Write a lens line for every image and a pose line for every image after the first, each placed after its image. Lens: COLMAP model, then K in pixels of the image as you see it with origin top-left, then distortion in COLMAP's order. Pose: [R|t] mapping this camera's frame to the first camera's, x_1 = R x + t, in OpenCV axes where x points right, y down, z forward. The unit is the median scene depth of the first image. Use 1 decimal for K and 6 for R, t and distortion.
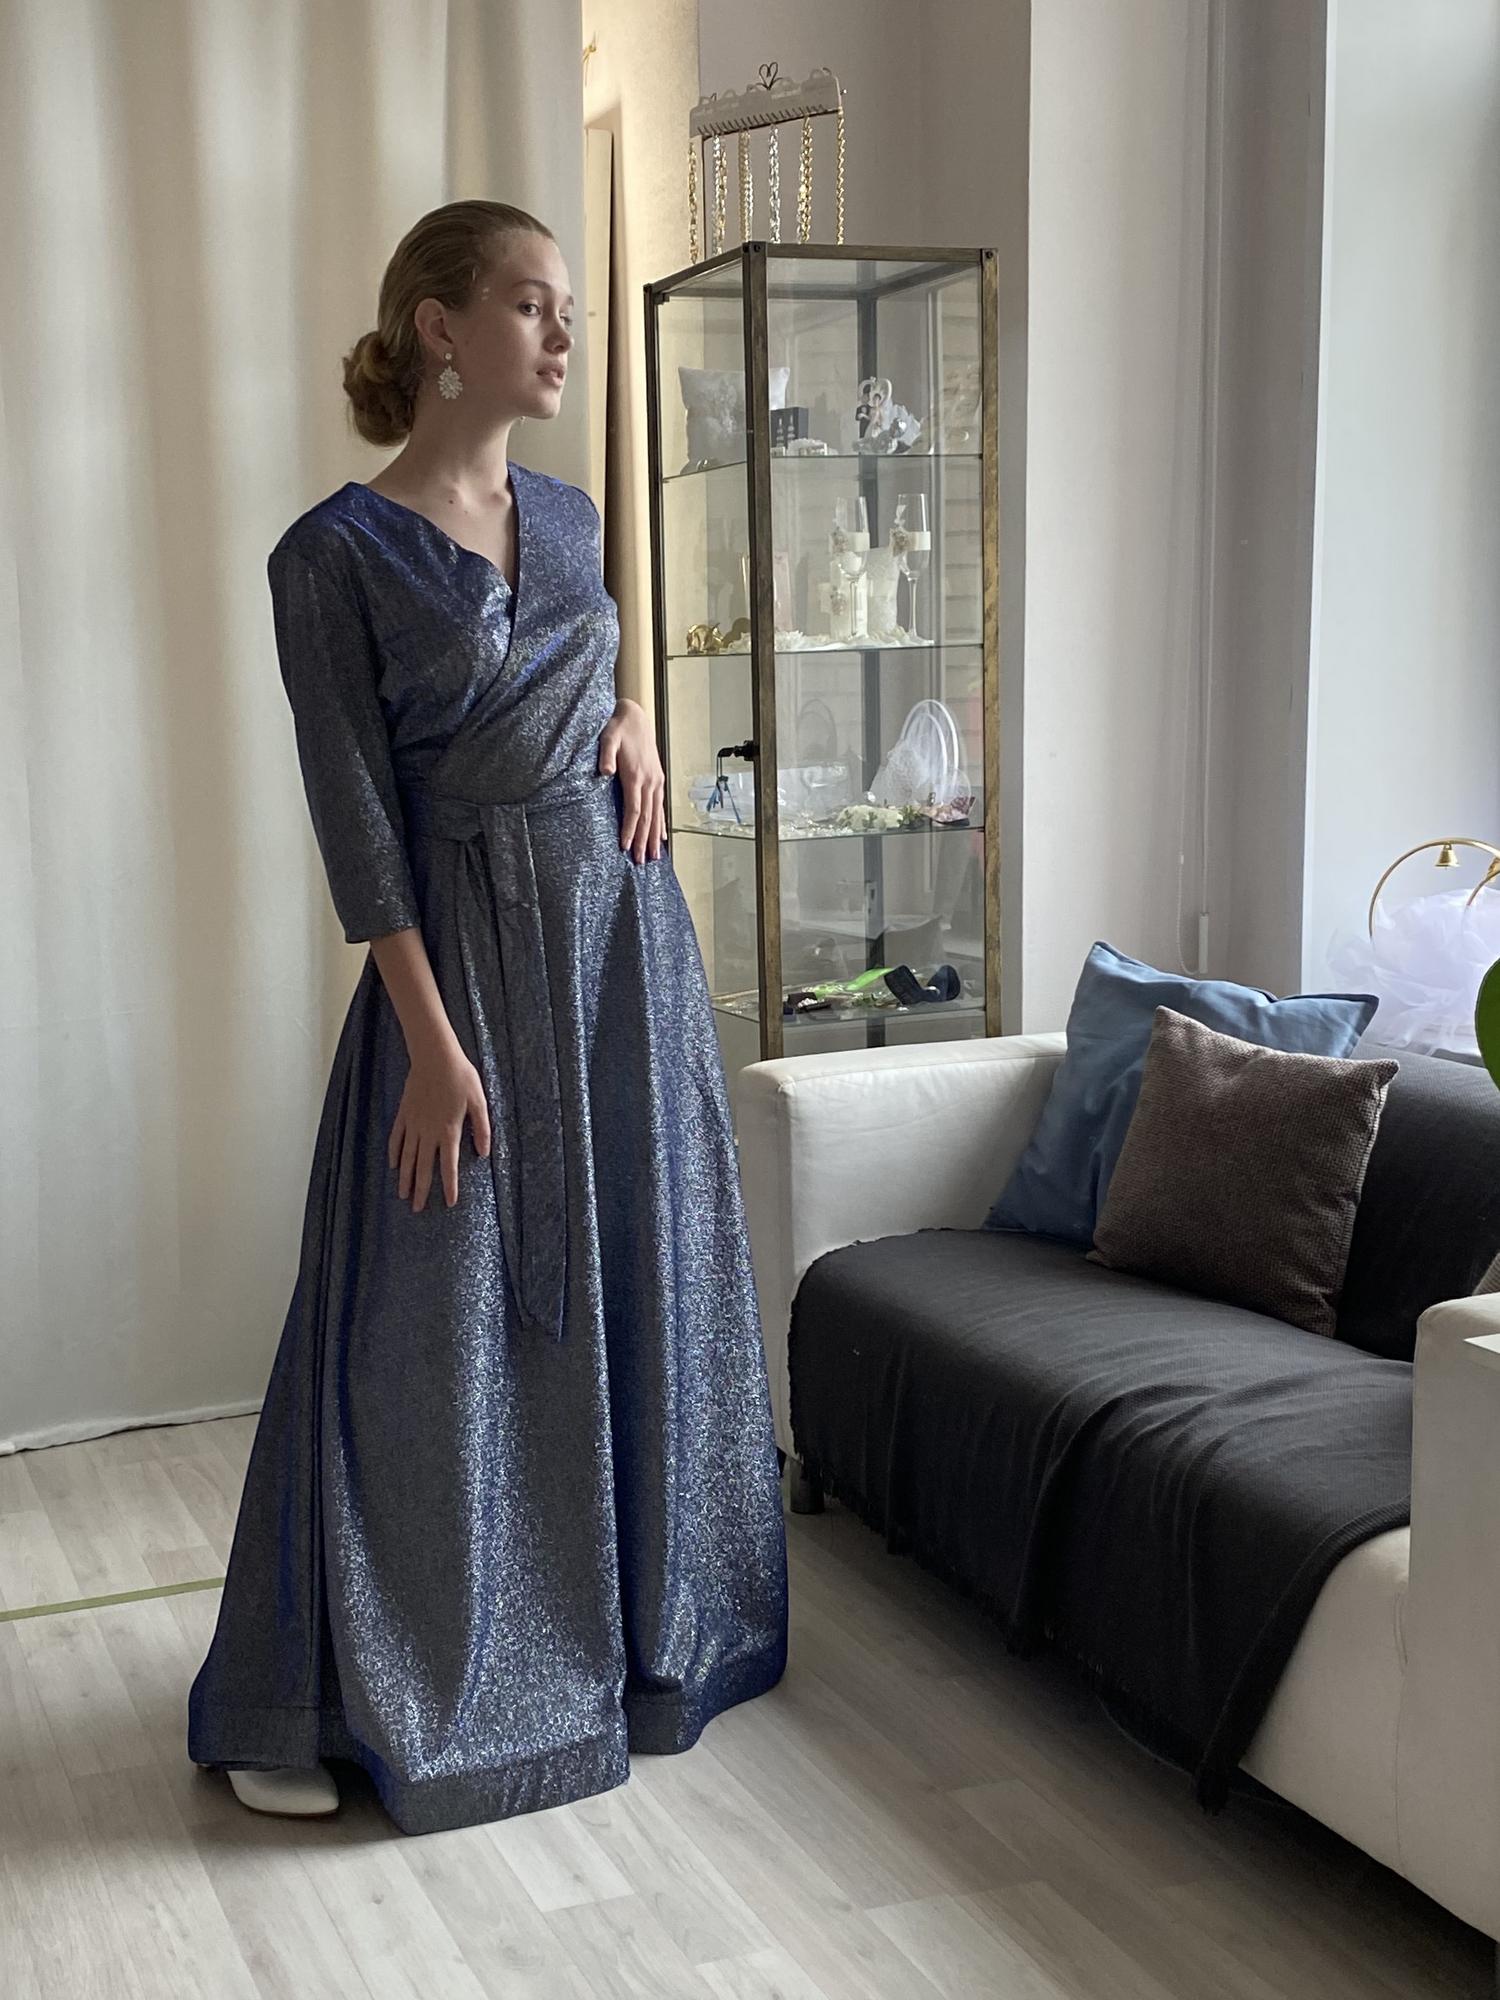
lens RADIAL K [[2451.1, 0, 749.3], [0, 2451.1, 1124.5], [0, 0, 1]] dist [0.010828, -0.063854]
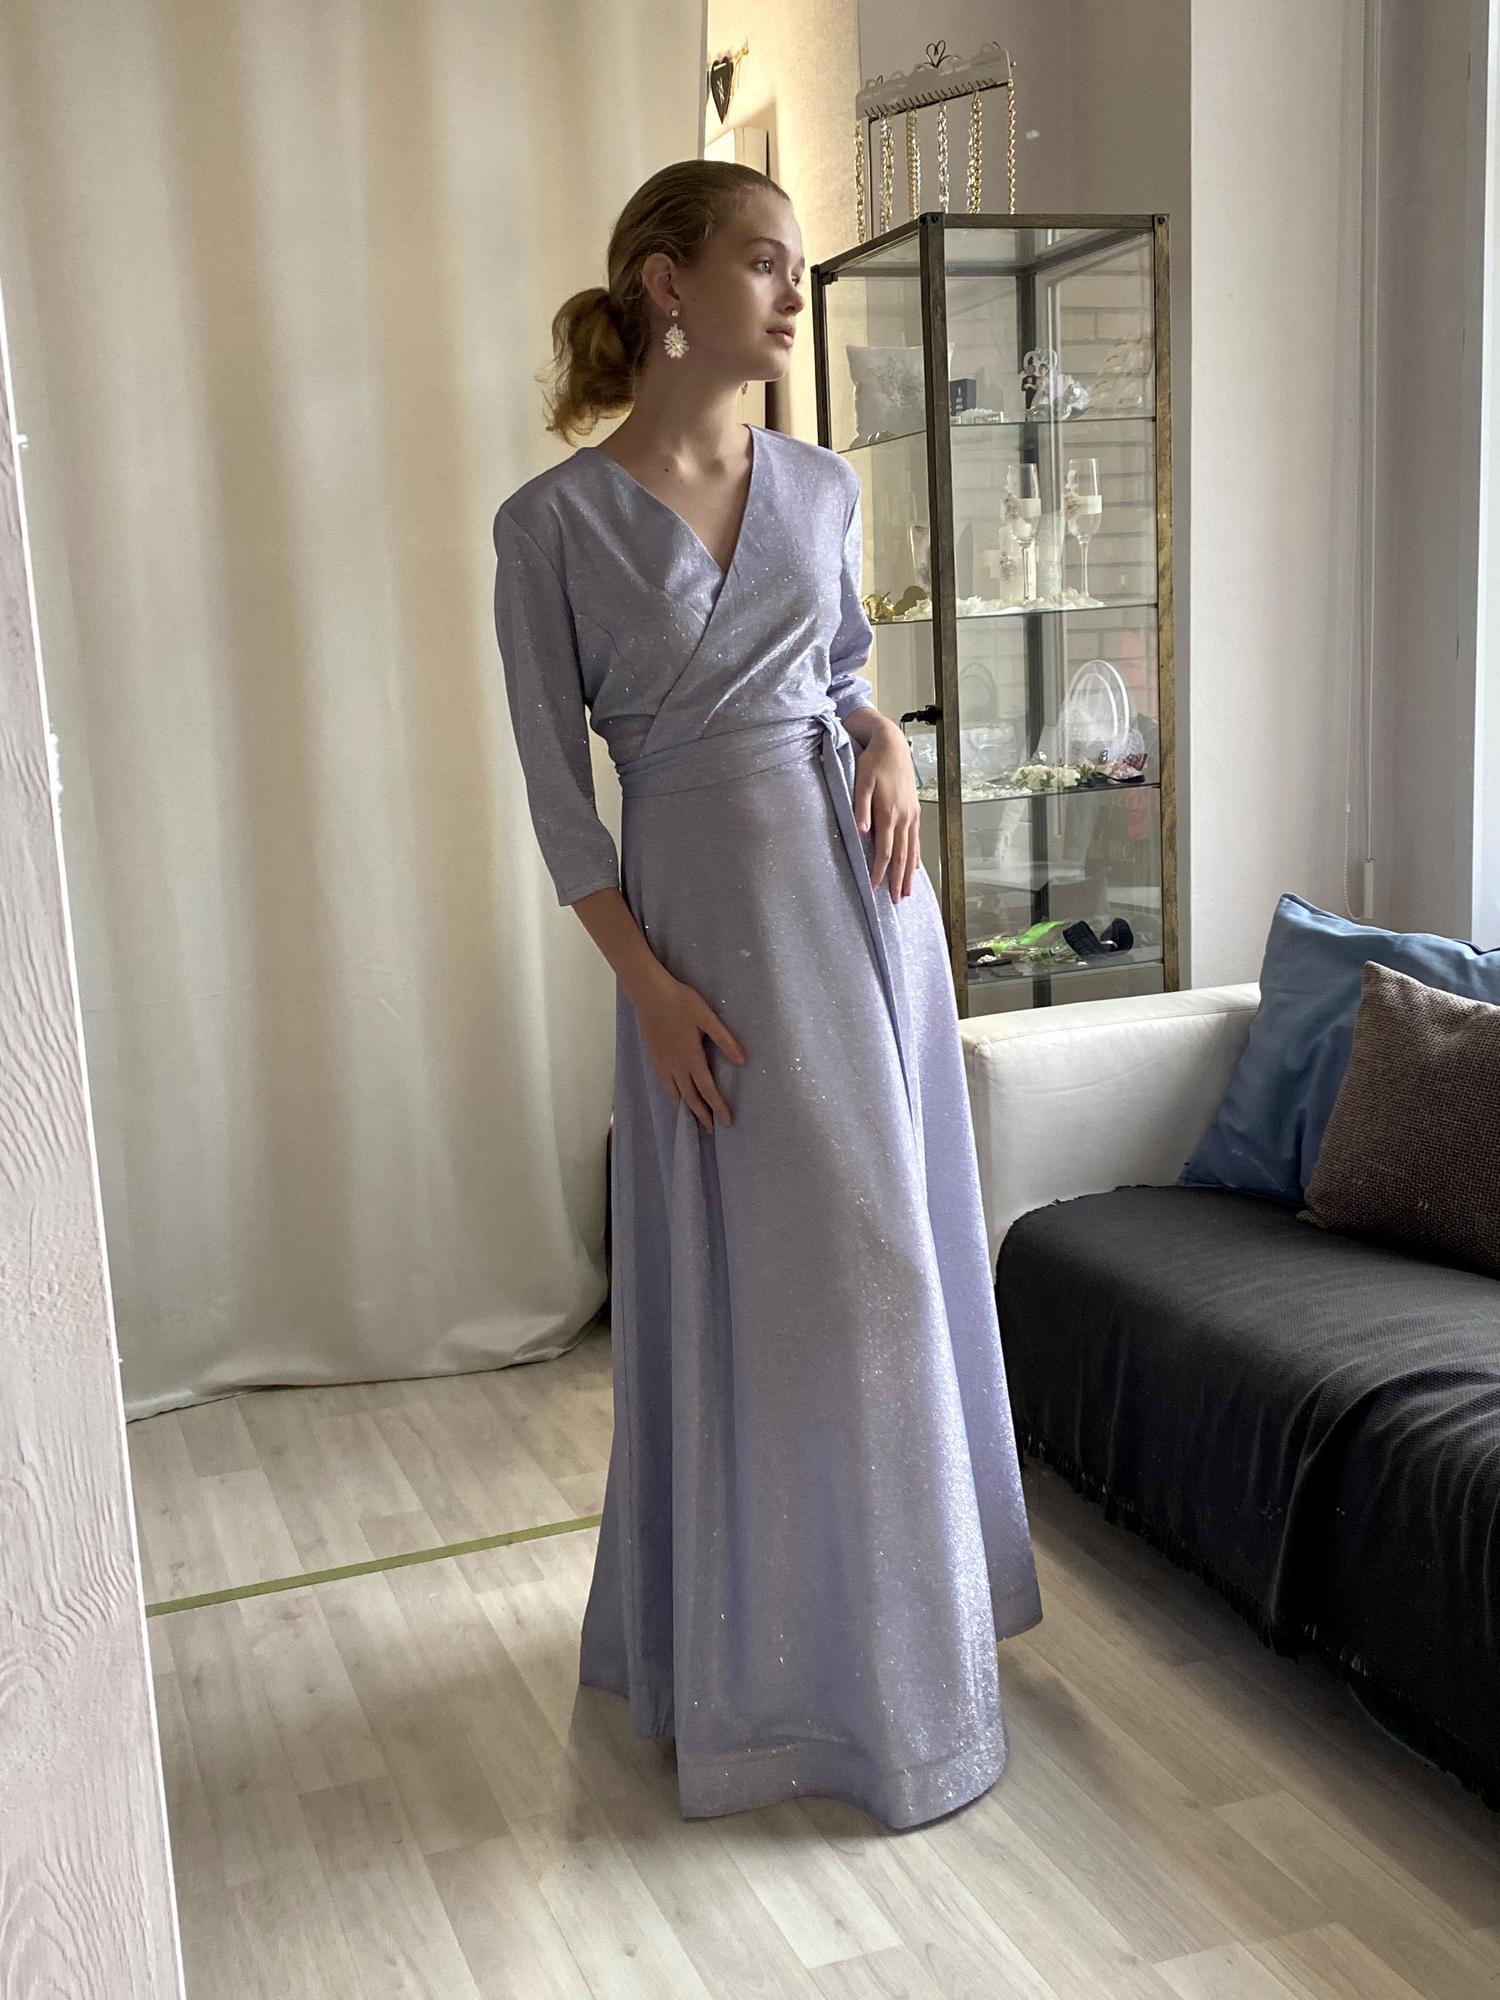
lens RADIAL K [[2156.3, 0, 716.4], [0, 2156.3, 1005.0], [0, 0, 1]] dist [0.059220, -0.159524]
pose [[0.997790, -0.020646, -0.063159, -0.036267], [0.019601, 0.999661, -0.017122, -0.019221], [0.063491, 0.015846, 0.997857, 0.104050]]
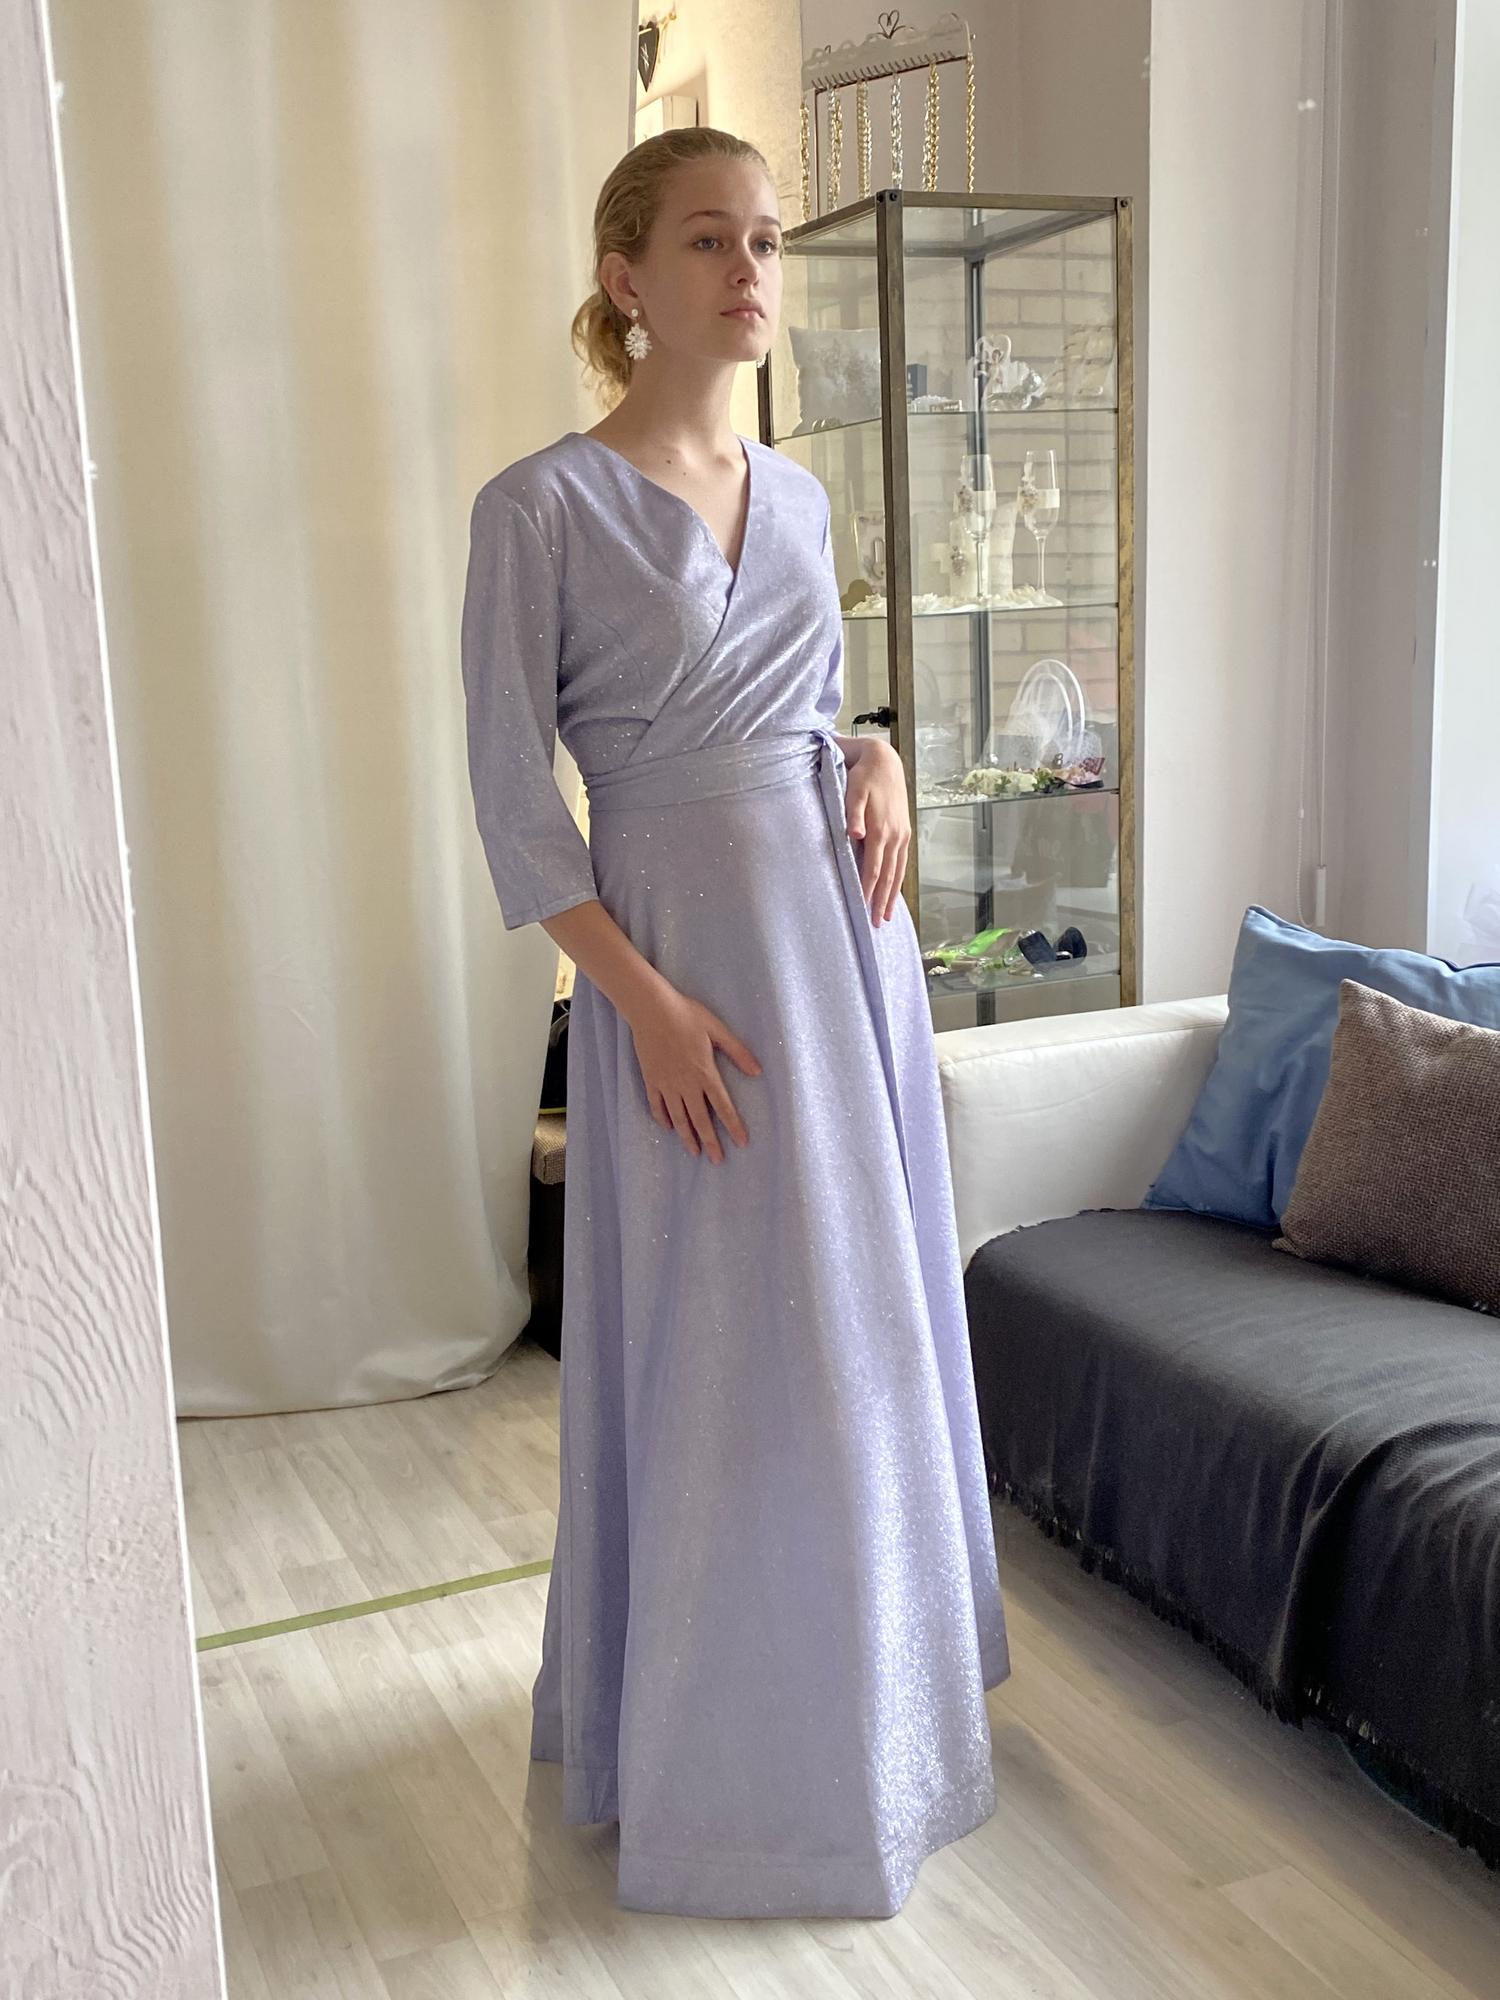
lens RADIAL K [[2203.7, 0, 750.0], [0, 2203.7, 1000.0], [0, 0, 1]] dist [0.054527, -0.143912]
pose [[0.999789, -0.020528, -0.001106, -0.057083], [0.020511, 0.999695, -0.013755, -0.030505], [0.001388, 0.013729, 0.999905, 0.131014]]
